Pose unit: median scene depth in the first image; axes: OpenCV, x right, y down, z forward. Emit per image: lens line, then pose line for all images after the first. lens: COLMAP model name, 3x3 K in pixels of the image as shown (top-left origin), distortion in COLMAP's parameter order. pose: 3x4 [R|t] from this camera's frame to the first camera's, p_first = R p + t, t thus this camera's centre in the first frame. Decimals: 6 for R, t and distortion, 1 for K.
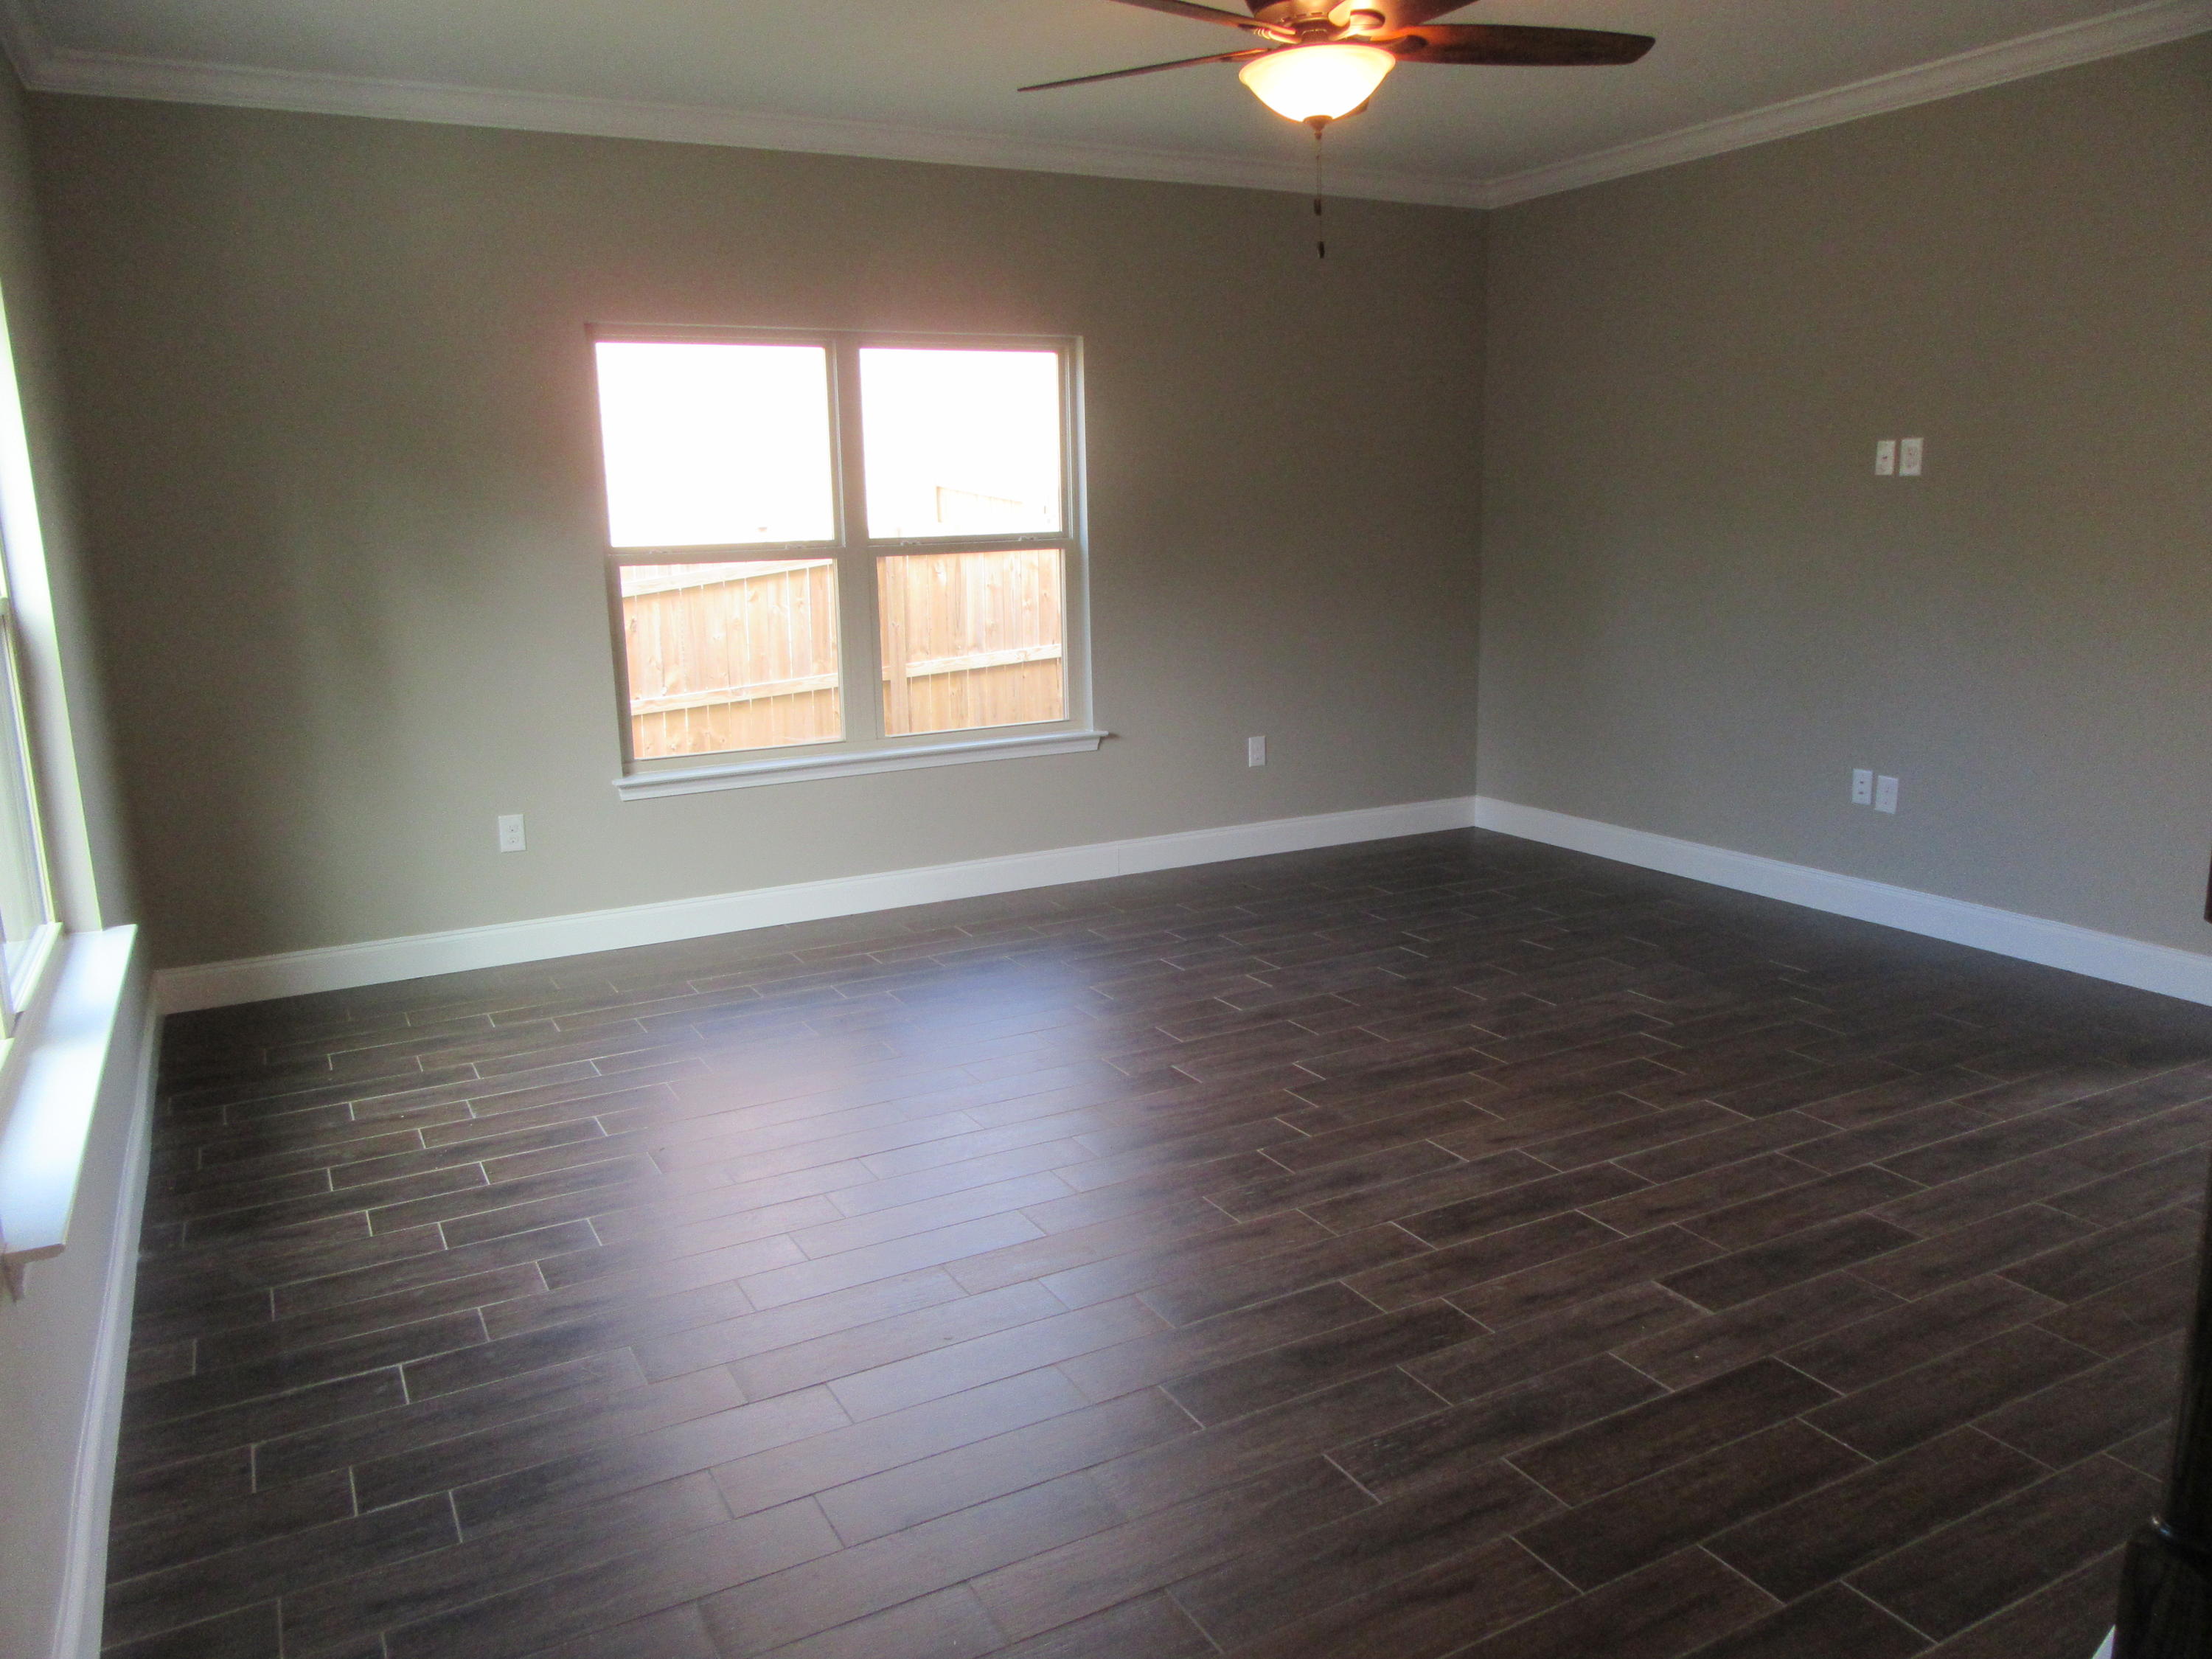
lens RADIAL K [[1636.4, 0, 1112.1], [0, 1636.4, 808.6], [0, 0, 1]] dist [-0.010515, 0.001476]
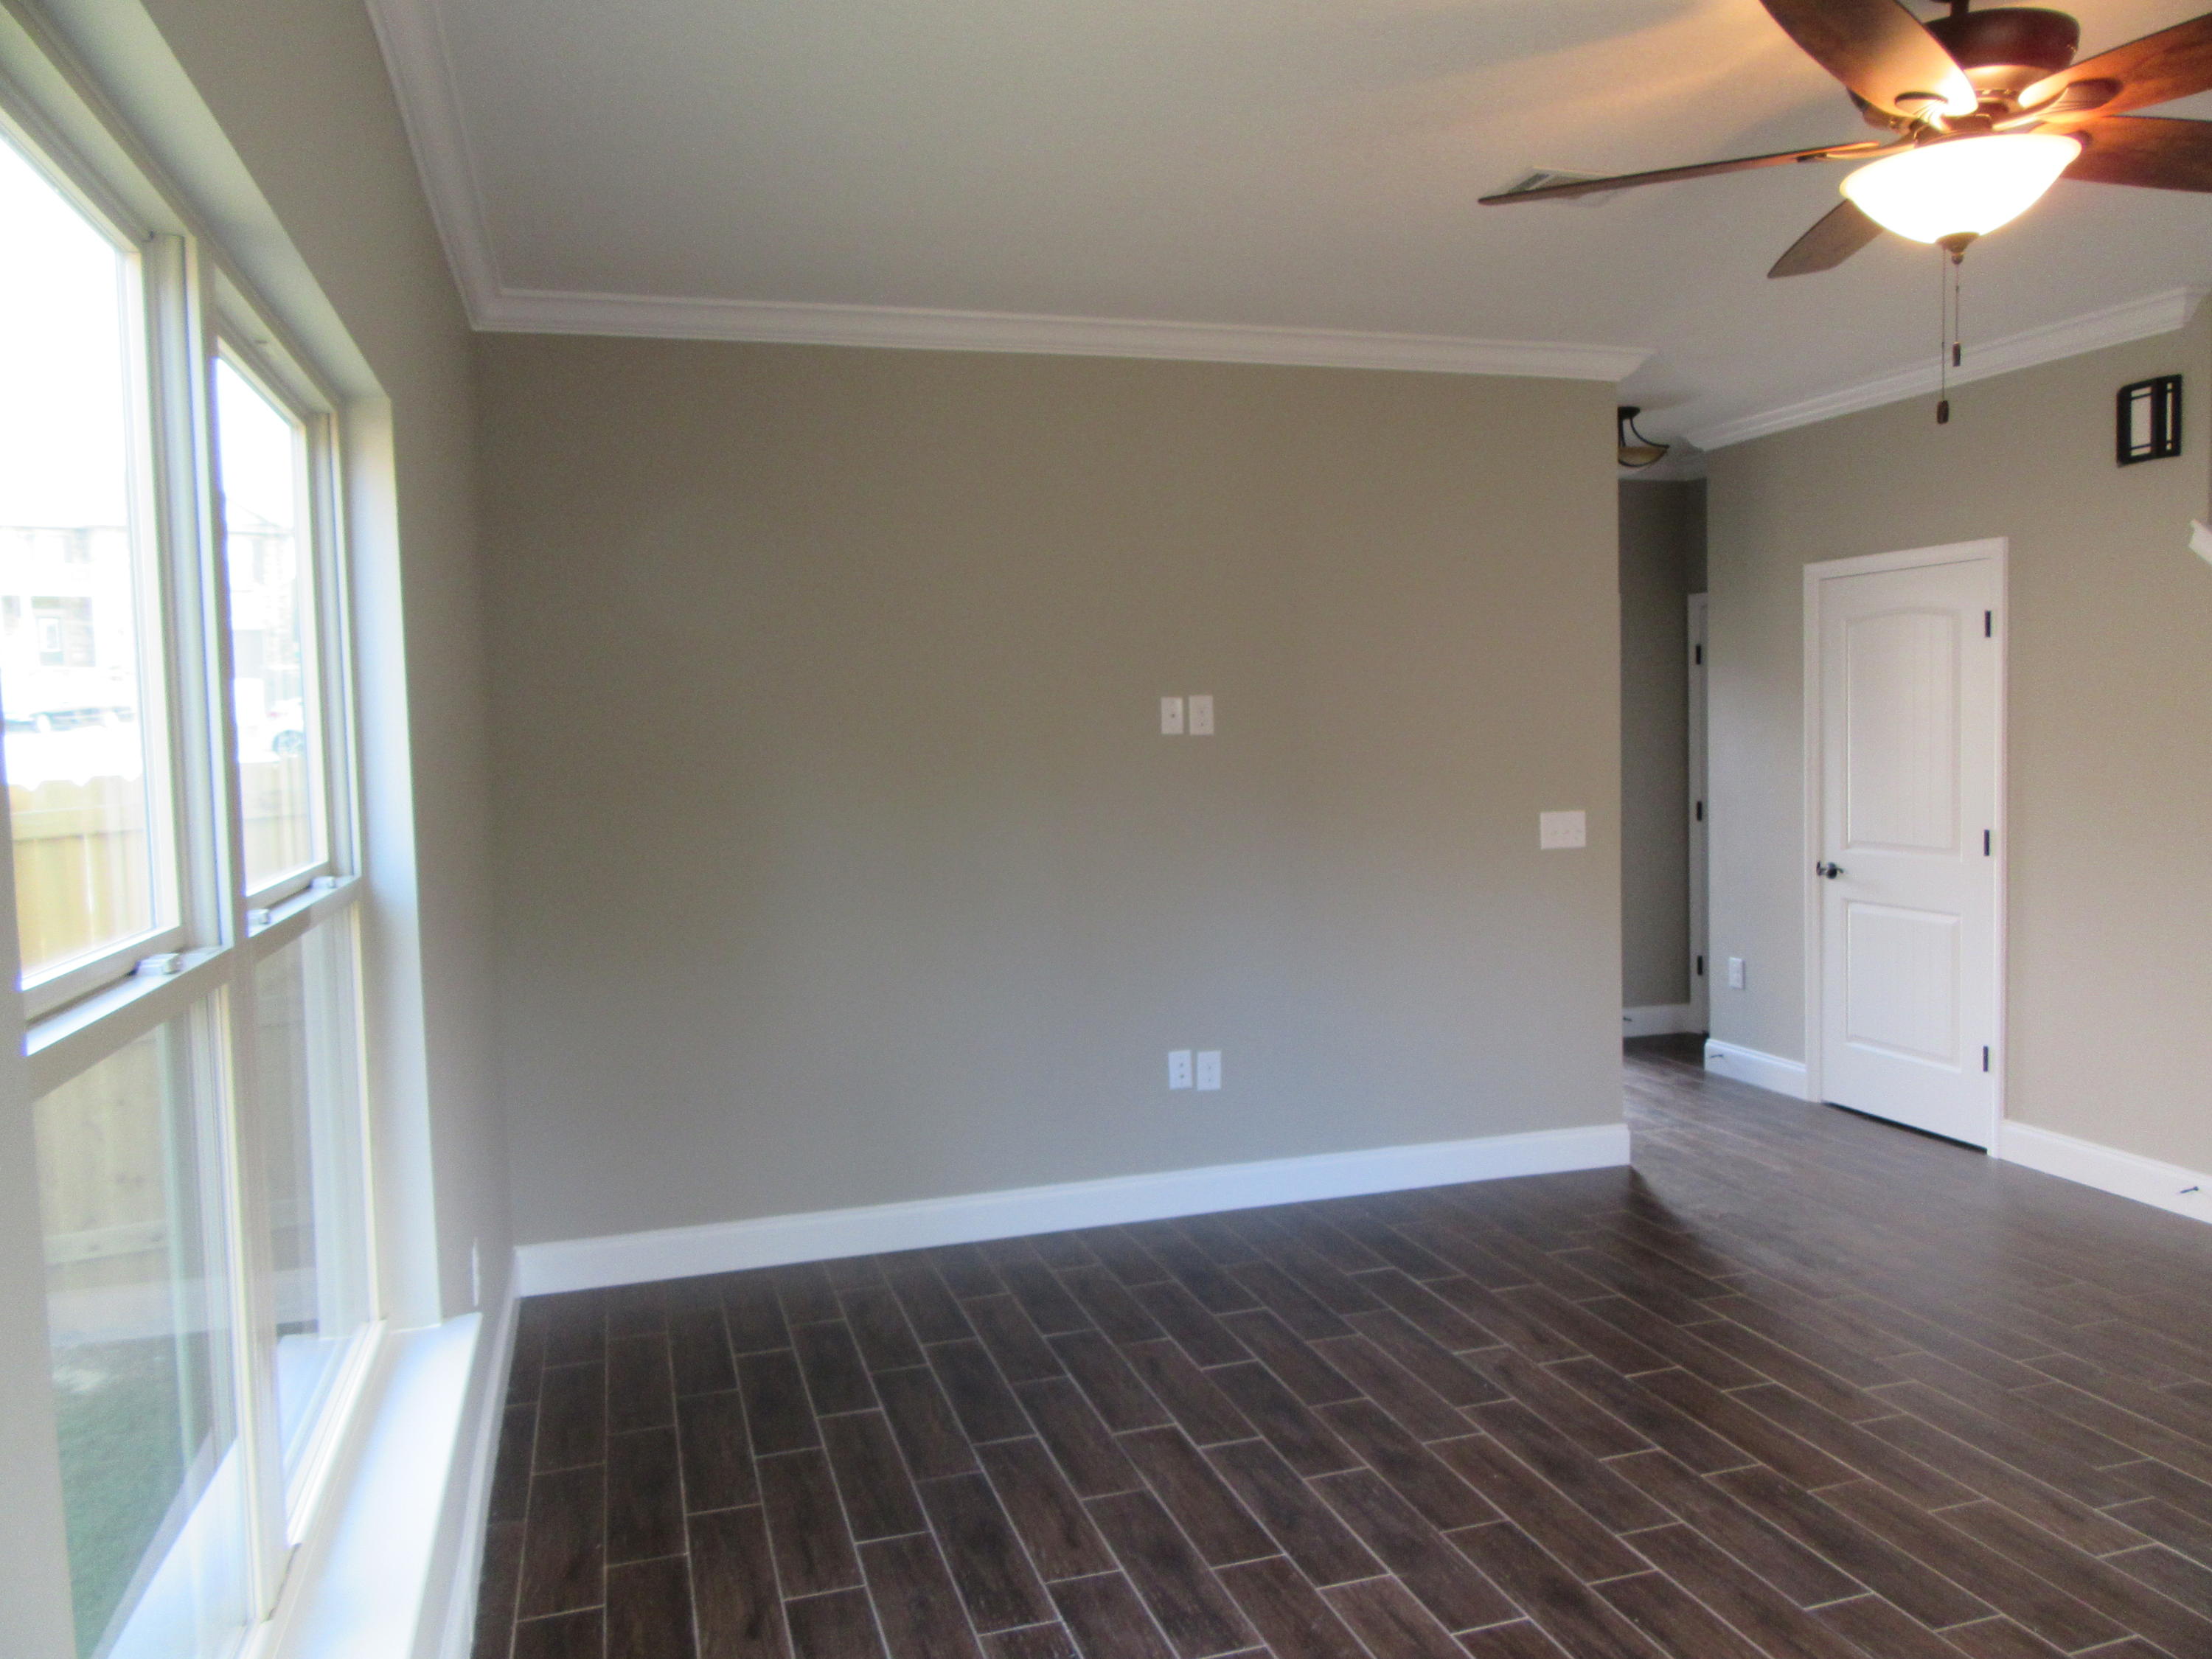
lens RADIAL K [[1636.4, 0, 1112.1], [0, 1636.4, 808.6], [0, 0, 1]] dist [-0.010515, 0.001476]
pose [[0.205191, -0.038655, 0.977958, -0.648587], [0.203203, 0.979129, -0.003934, -0.239154], [-0.957395, 0.199531, 0.208763, 1.219727]]
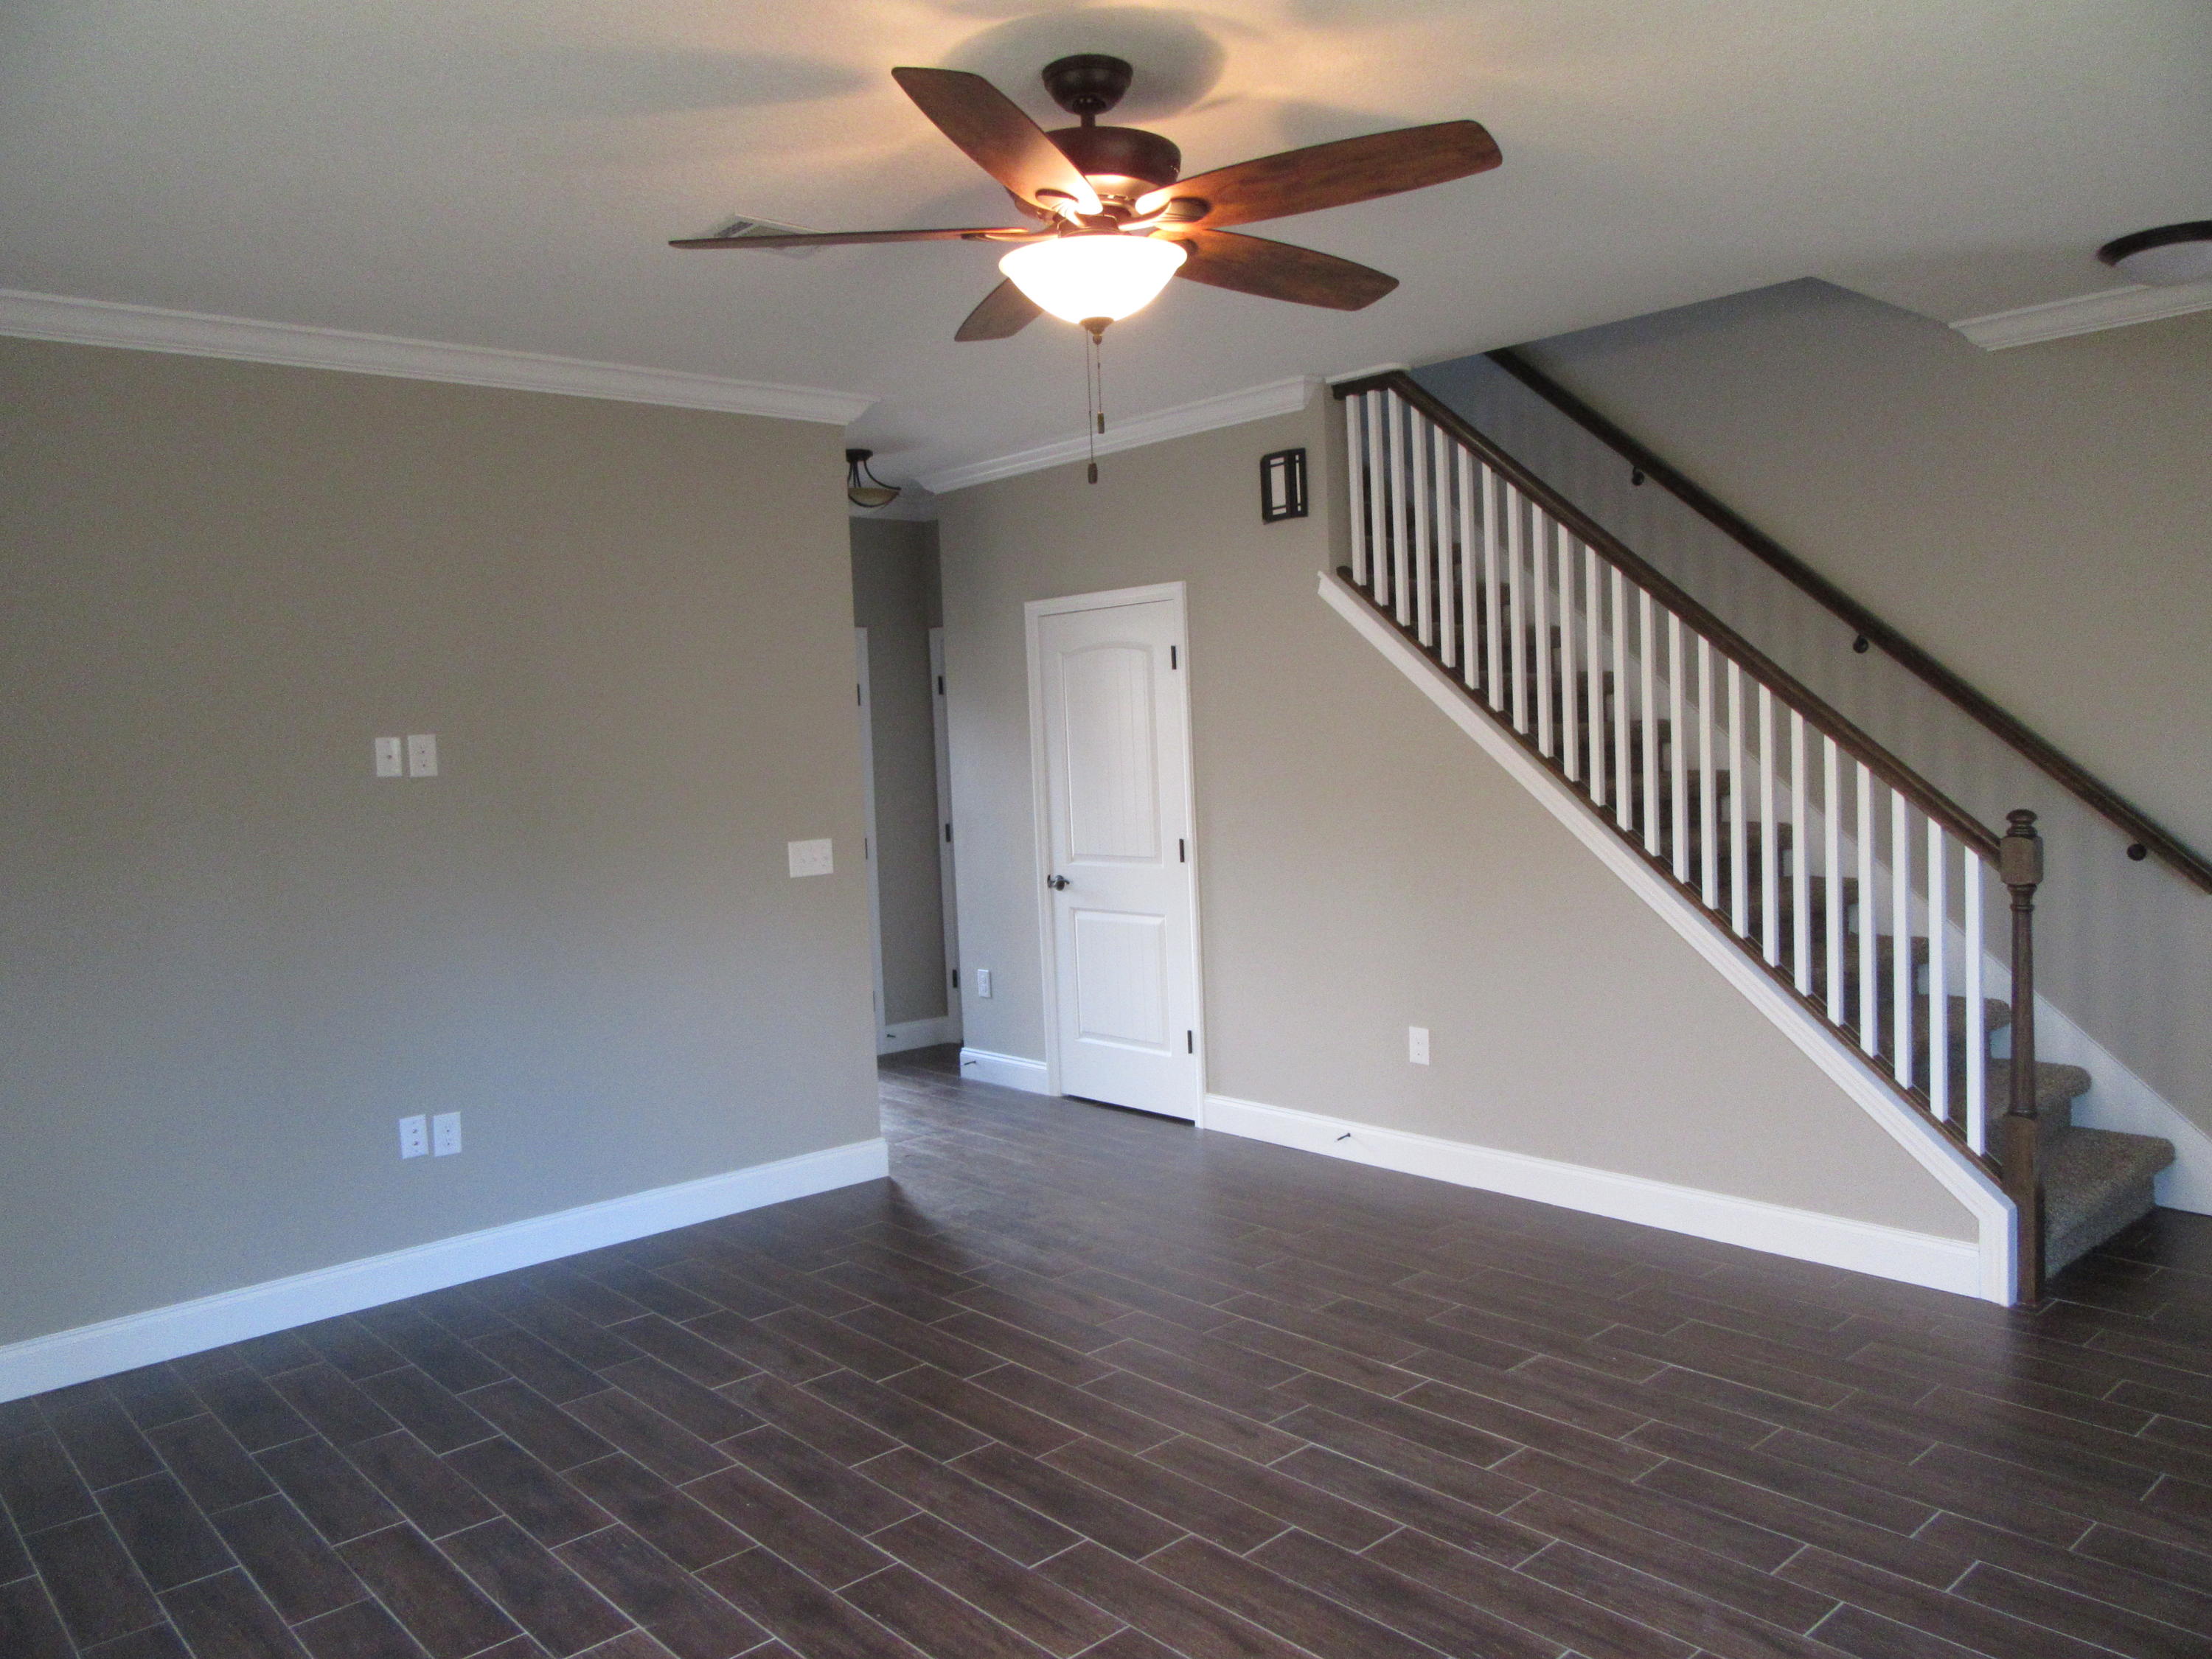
lens RADIAL K [[1636.4, 0, 1112.1], [0, 1636.4, 808.6], [0, 0, 1]] dist [-0.010515, 0.001476]
pose [[-0.222273, -0.021129, 0.974756, -0.660245], [0.229953, 0.970424, 0.073472, -0.235165], [-0.947479, 0.240479, -0.210840, 1.186400]]
